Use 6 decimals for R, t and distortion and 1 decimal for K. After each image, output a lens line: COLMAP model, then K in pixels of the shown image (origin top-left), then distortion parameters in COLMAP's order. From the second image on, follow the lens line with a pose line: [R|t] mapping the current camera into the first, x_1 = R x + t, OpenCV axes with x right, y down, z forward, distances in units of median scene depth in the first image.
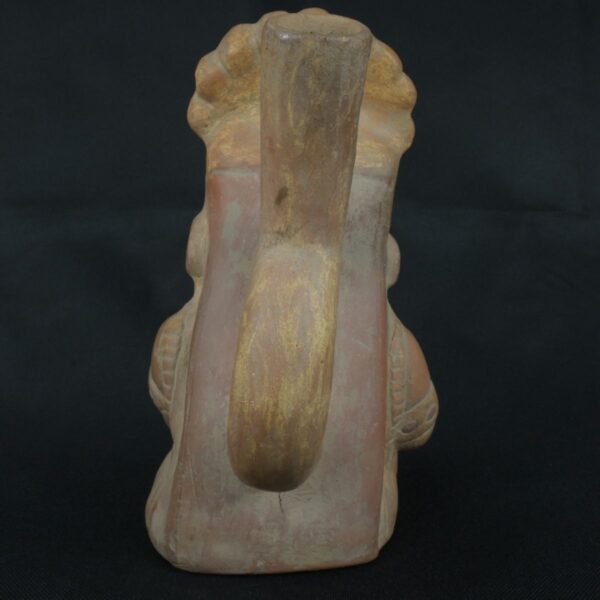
lens RADIAL K [[682.9, 0, 298.9], [0, 682.9, 299.2], [0, 0, 1]] dist [-0.002601, 0.000000]
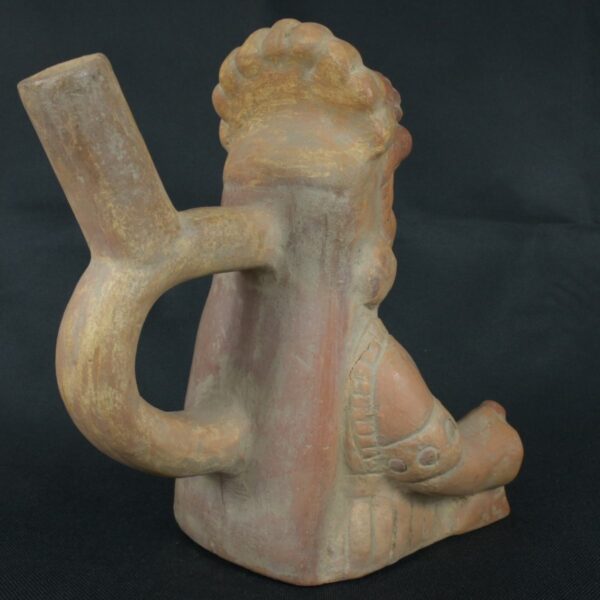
lens RADIAL K [[682.9, 0, 303.4], [0, 682.9, 298.5], [0, 0, 1]] dist [-0.002601, 0.000000]
pose [[0.701569, 0.094627, -0.706291, 0.781325], [-0.085028, 0.995179, 0.048871, -0.070513], [0.707511, 0.025768, 0.706233, 0.322210]]
